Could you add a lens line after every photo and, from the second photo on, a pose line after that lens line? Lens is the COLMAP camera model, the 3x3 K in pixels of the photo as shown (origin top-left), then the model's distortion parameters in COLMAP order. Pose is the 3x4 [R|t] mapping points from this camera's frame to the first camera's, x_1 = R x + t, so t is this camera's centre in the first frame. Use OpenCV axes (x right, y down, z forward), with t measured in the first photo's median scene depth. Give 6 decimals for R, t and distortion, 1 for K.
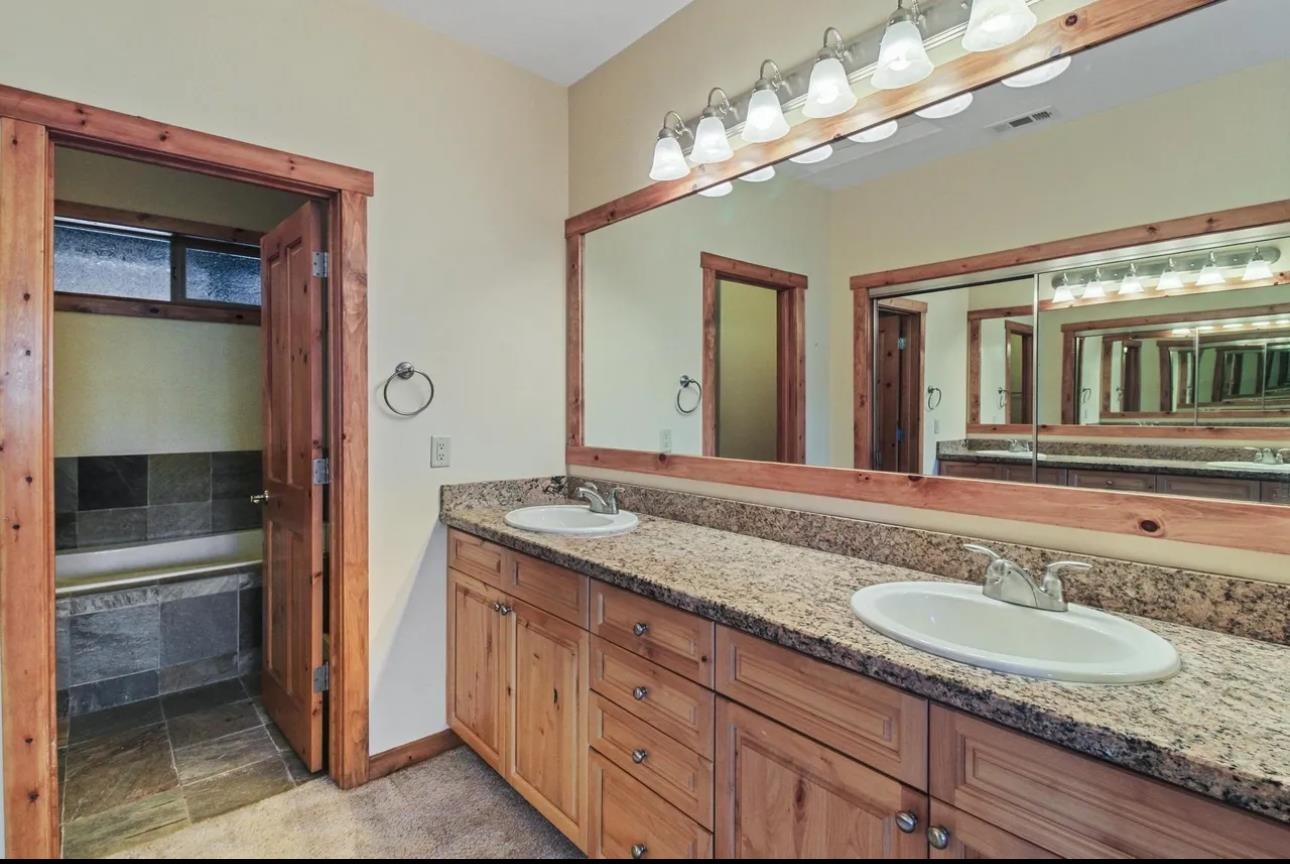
lens RADIAL K [[603.9, 0, 647.3], [0, 603.9, 411.7], [0, 0, 1]] dist [0.000523, 0.000017]
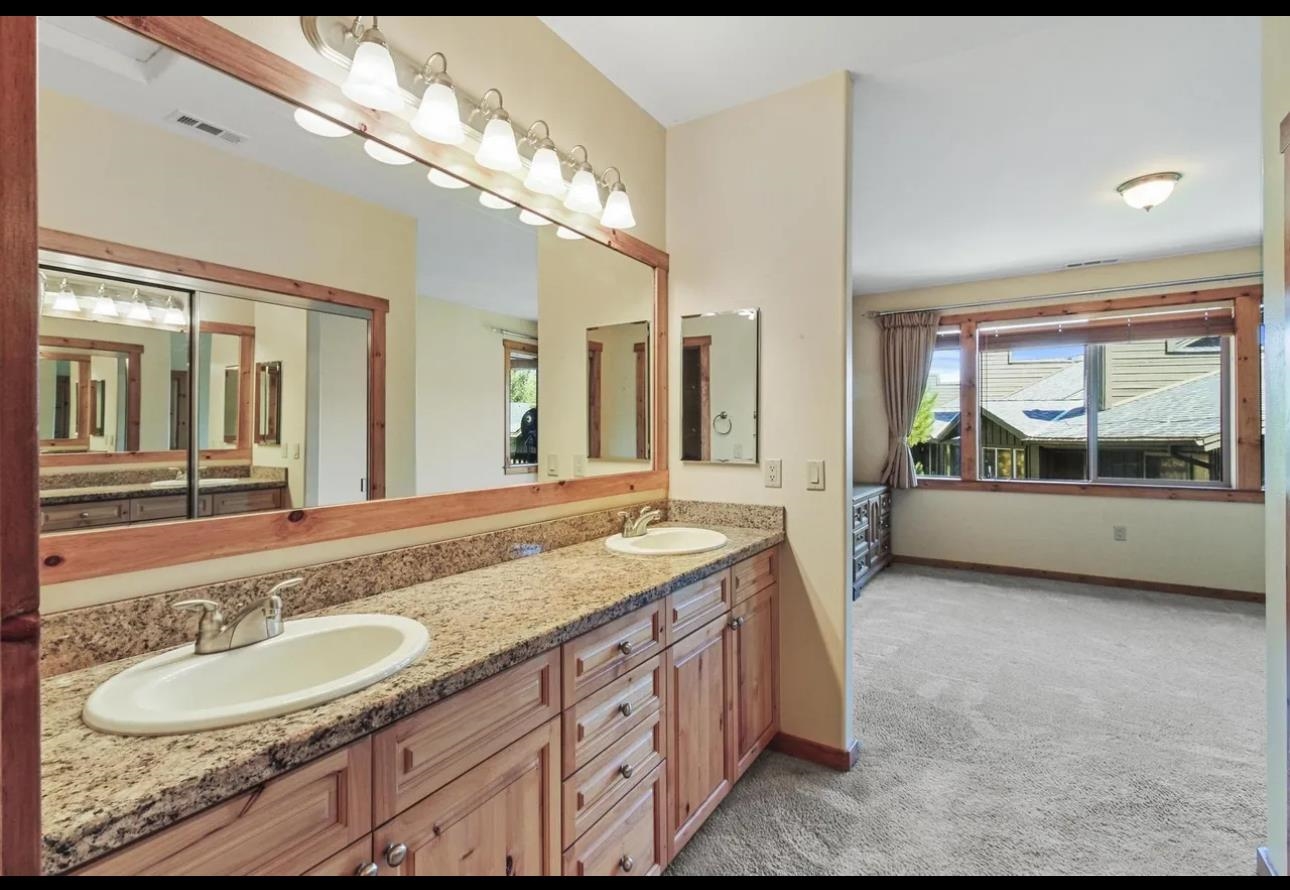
lens RADIAL K [[607.2, 0, 645.0], [0, 607.2, 445.0], [0, 0, 1]] dist [-0.000109, -0.000048]
pose [[-0.292887, -0.022041, 0.955893, -0.769435], [0.008950, 0.999627, 0.025792, -0.012618], [-0.956105, 0.016109, -0.292580, 0.959016]]
